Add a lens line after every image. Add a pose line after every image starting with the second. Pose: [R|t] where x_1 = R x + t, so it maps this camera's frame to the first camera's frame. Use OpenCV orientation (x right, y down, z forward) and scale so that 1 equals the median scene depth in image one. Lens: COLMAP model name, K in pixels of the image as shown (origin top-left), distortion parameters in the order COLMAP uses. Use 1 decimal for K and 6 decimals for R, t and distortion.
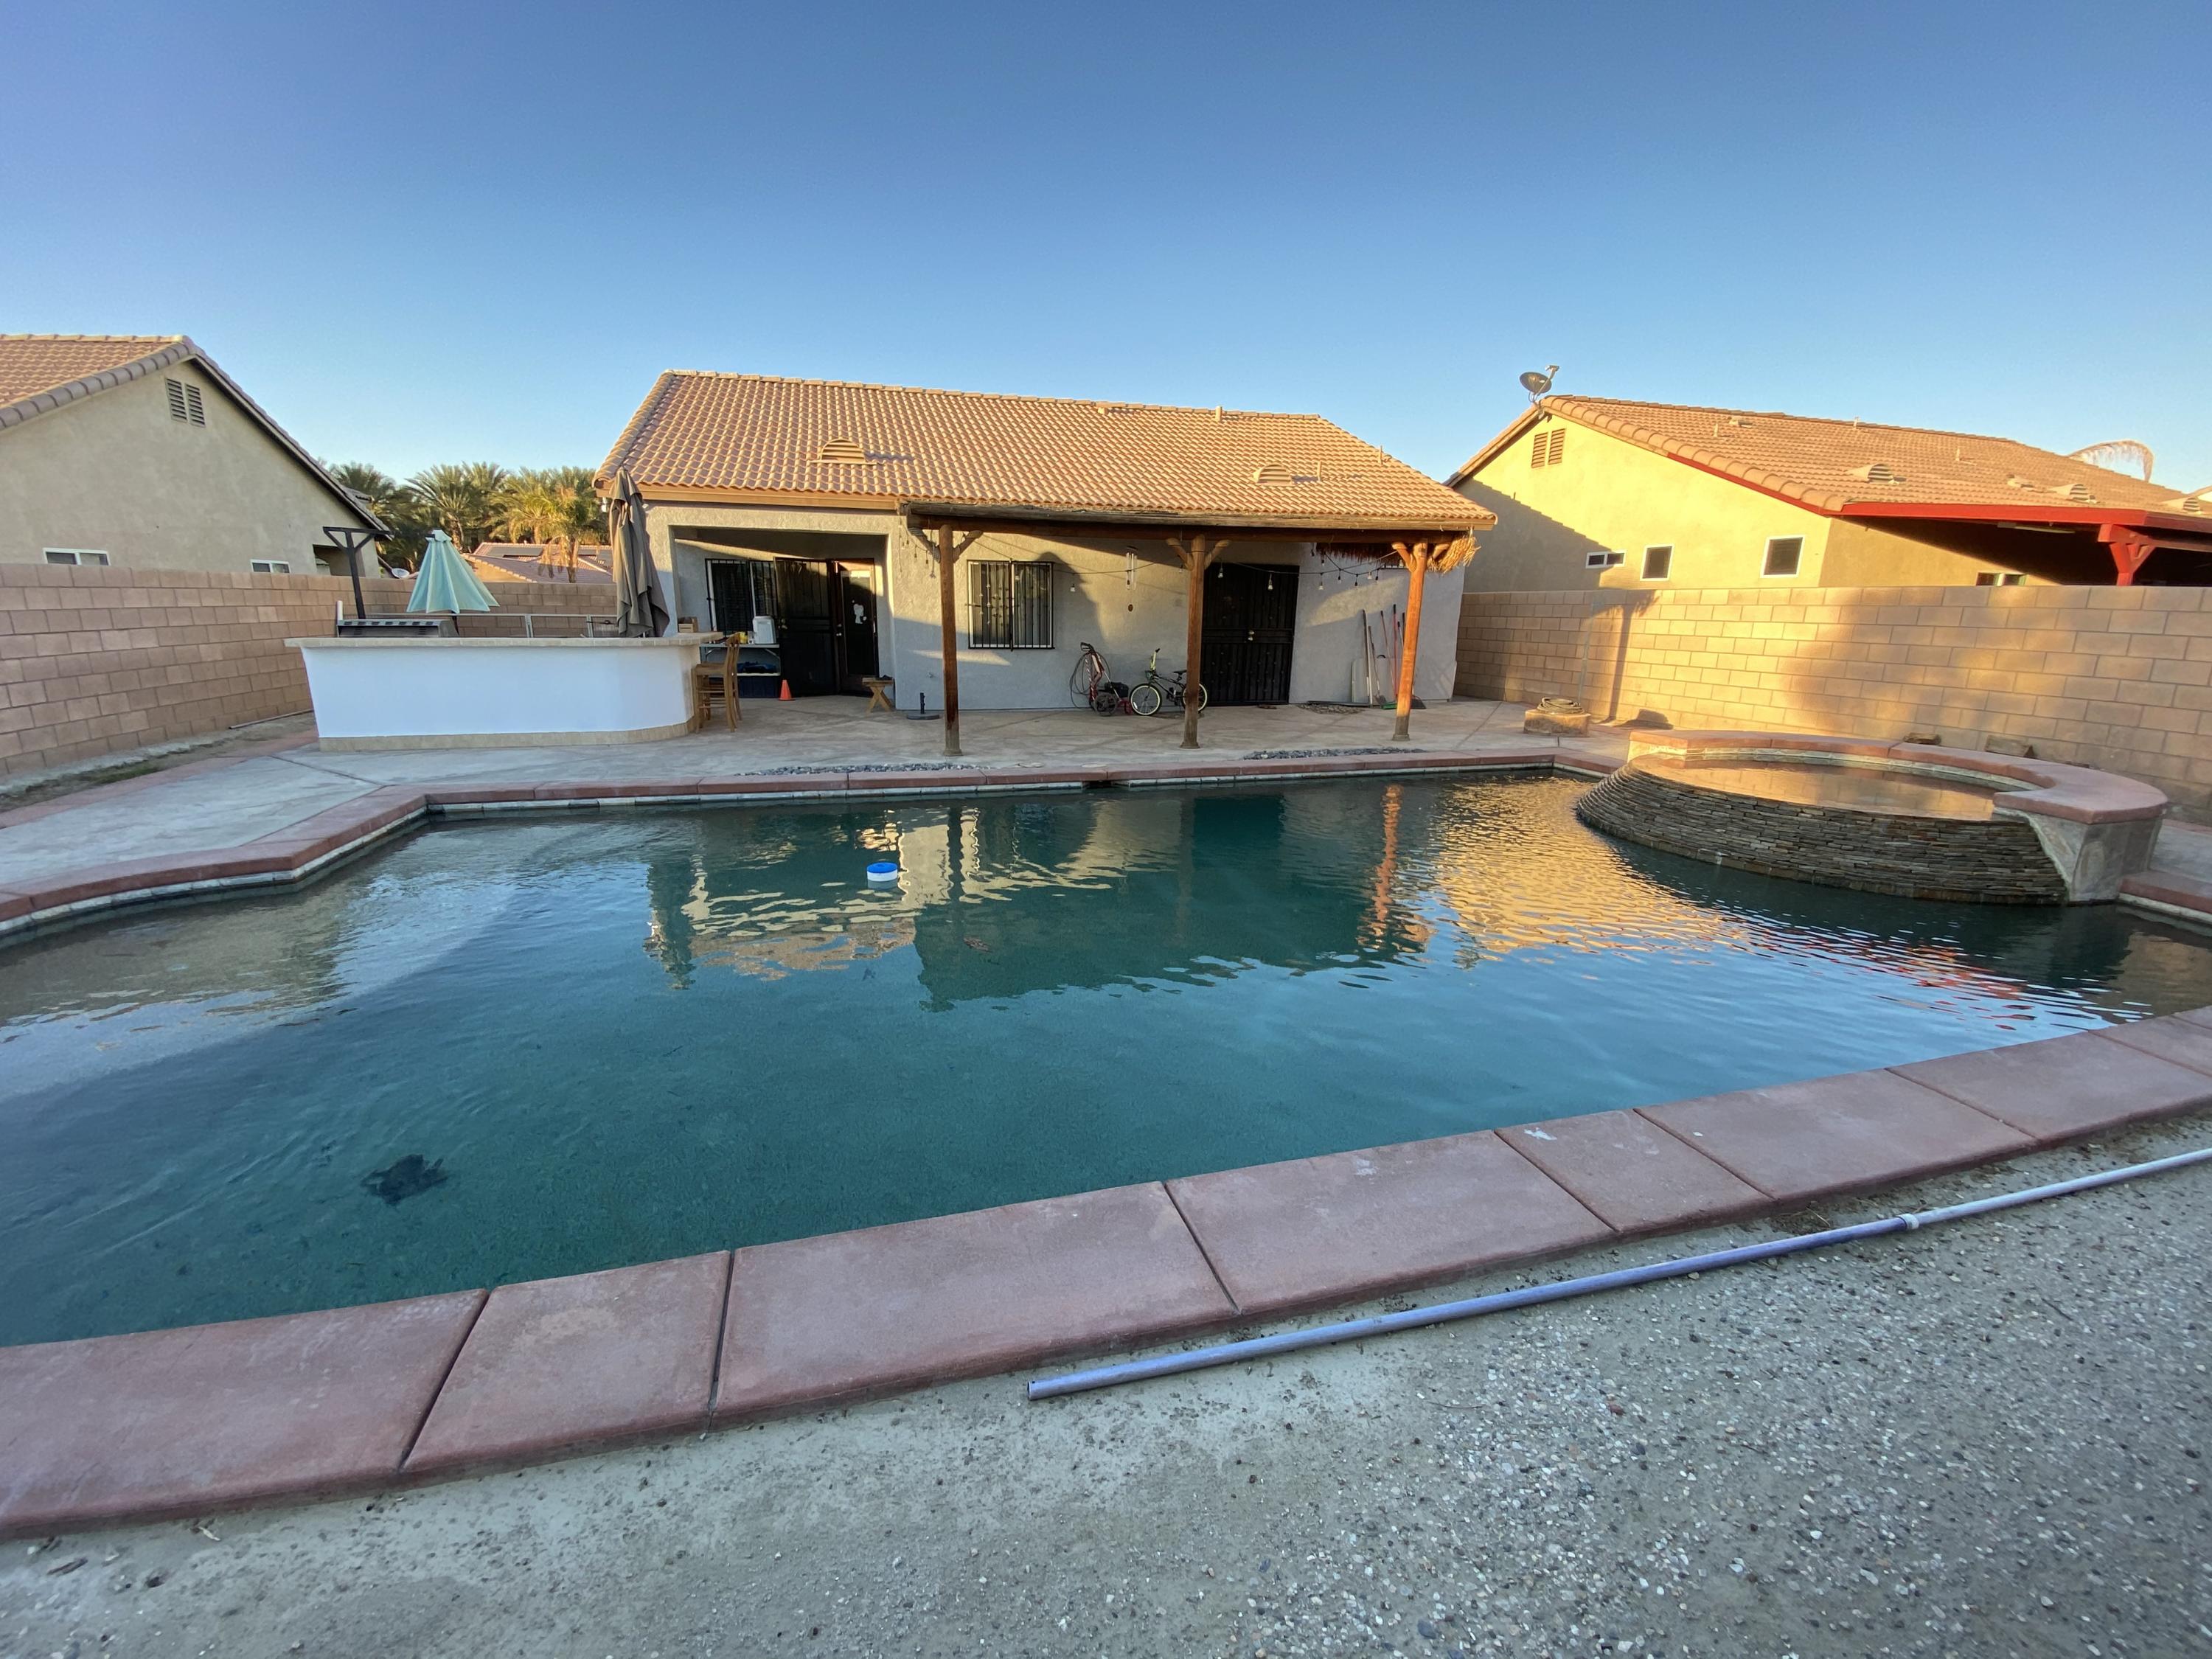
lens RADIAL K [[883.3, 0, 1099.9], [0, 883.3, 877.8], [0, 0, 1]] dist [0.031905, -0.023868]
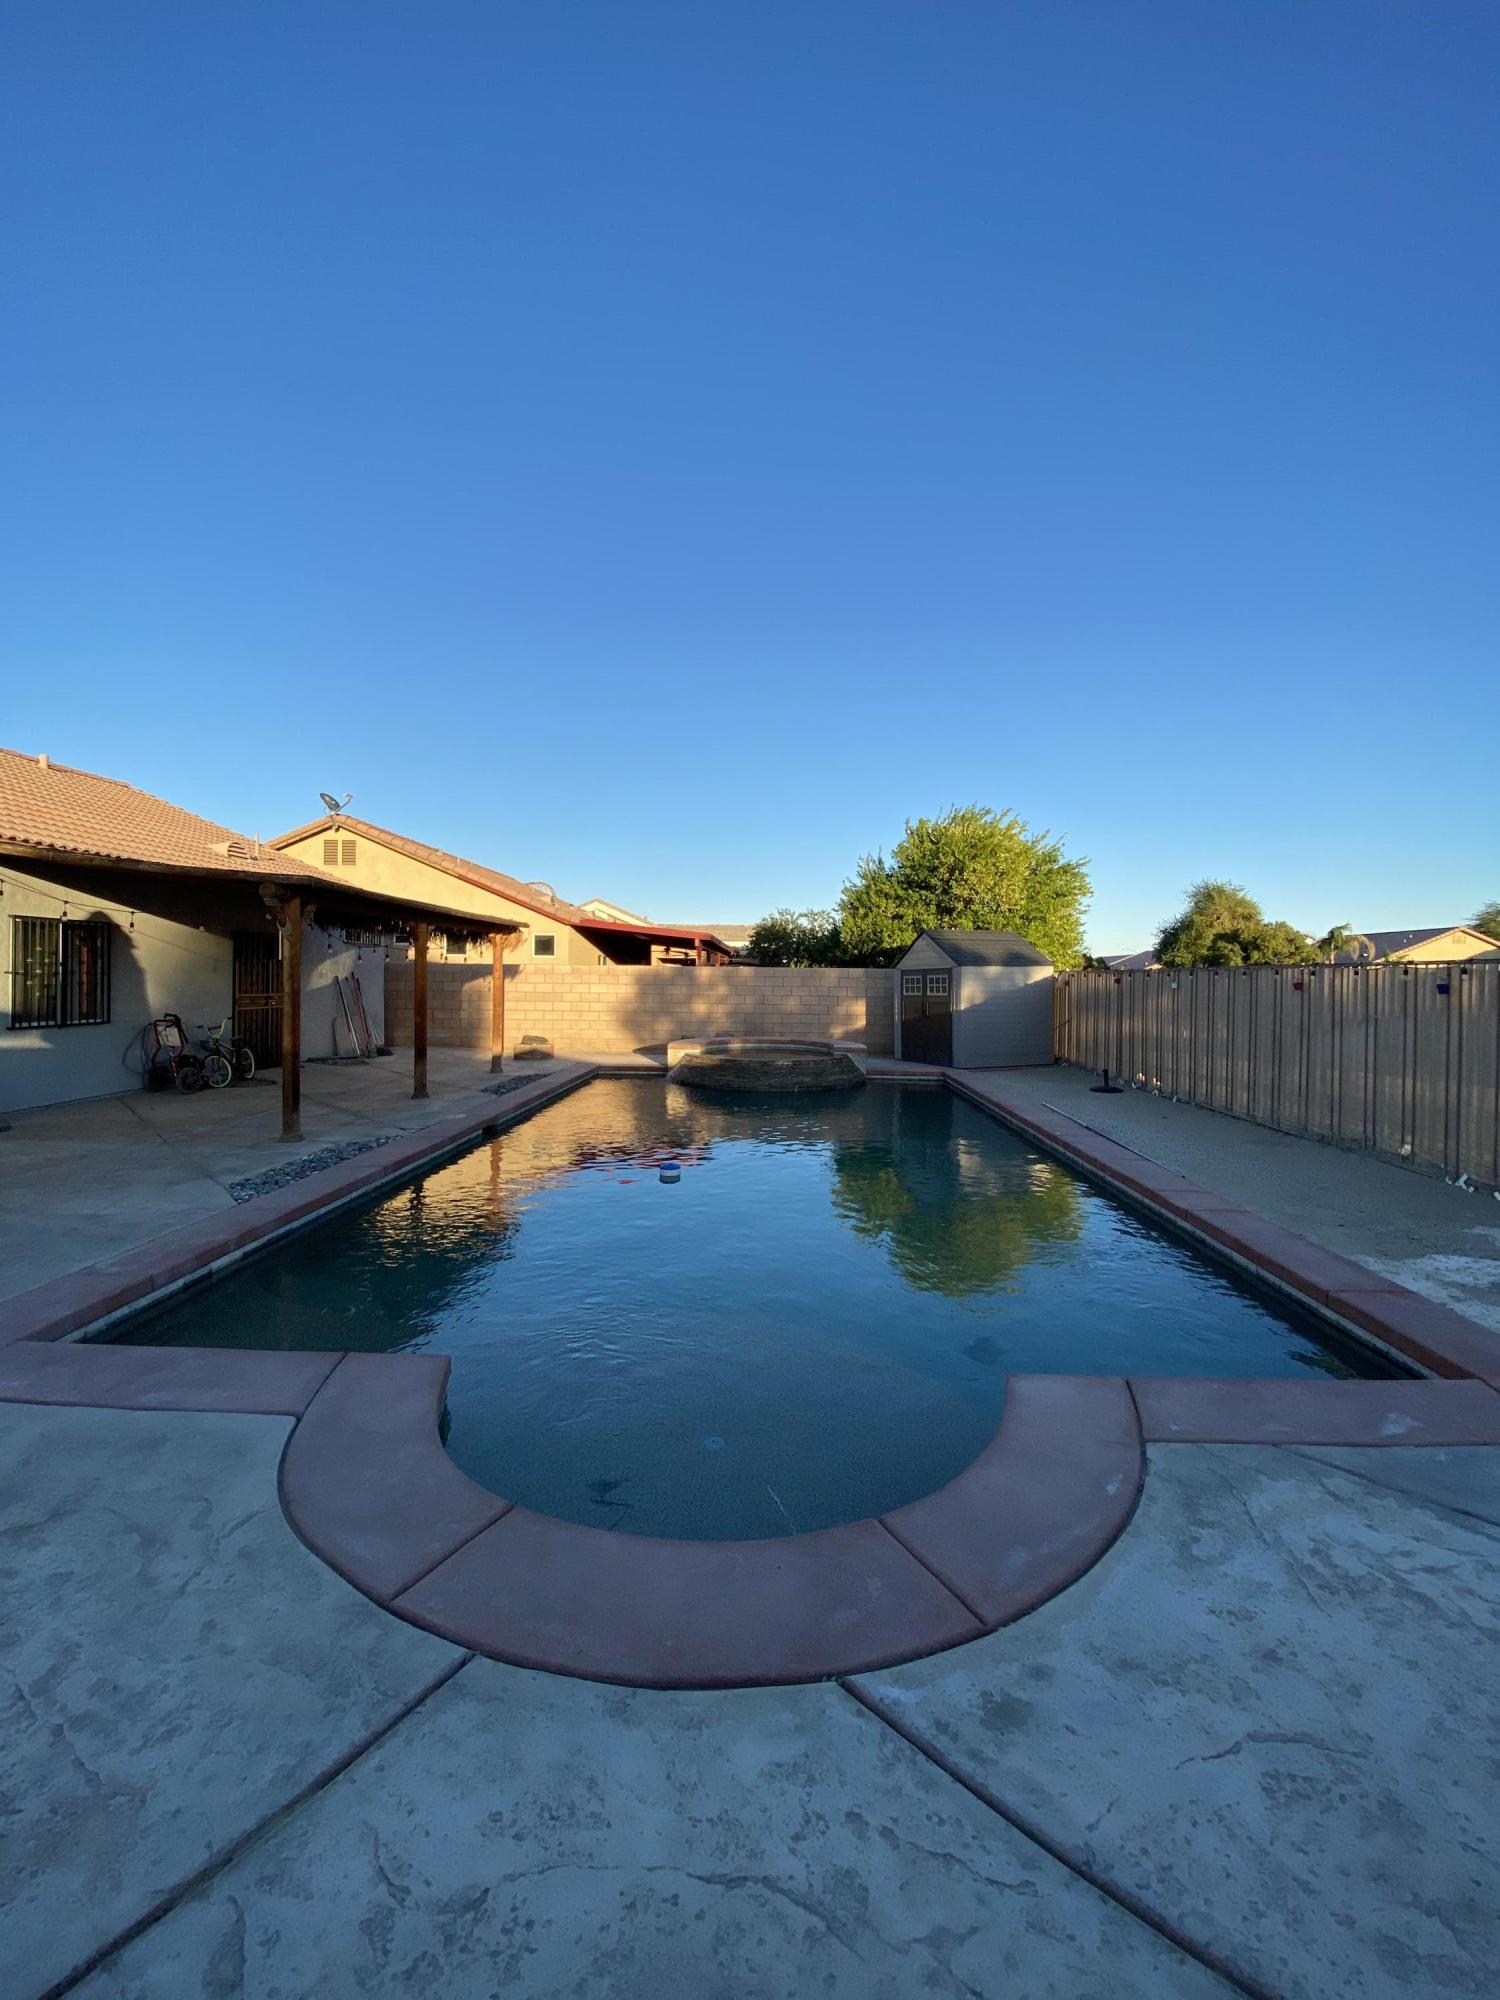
lens RADIAL K [[826.7, 0, 754.4], [0, 826.7, 979.6], [0, 0, 1]] dist [0.018567, -0.022074]
pose [[0.309027, -0.008606, 0.951014, -0.582653], [0.266906, 0.960558, -0.078038, -0.076959], [-0.912833, 0.277947, 0.299135, 0.209980]]
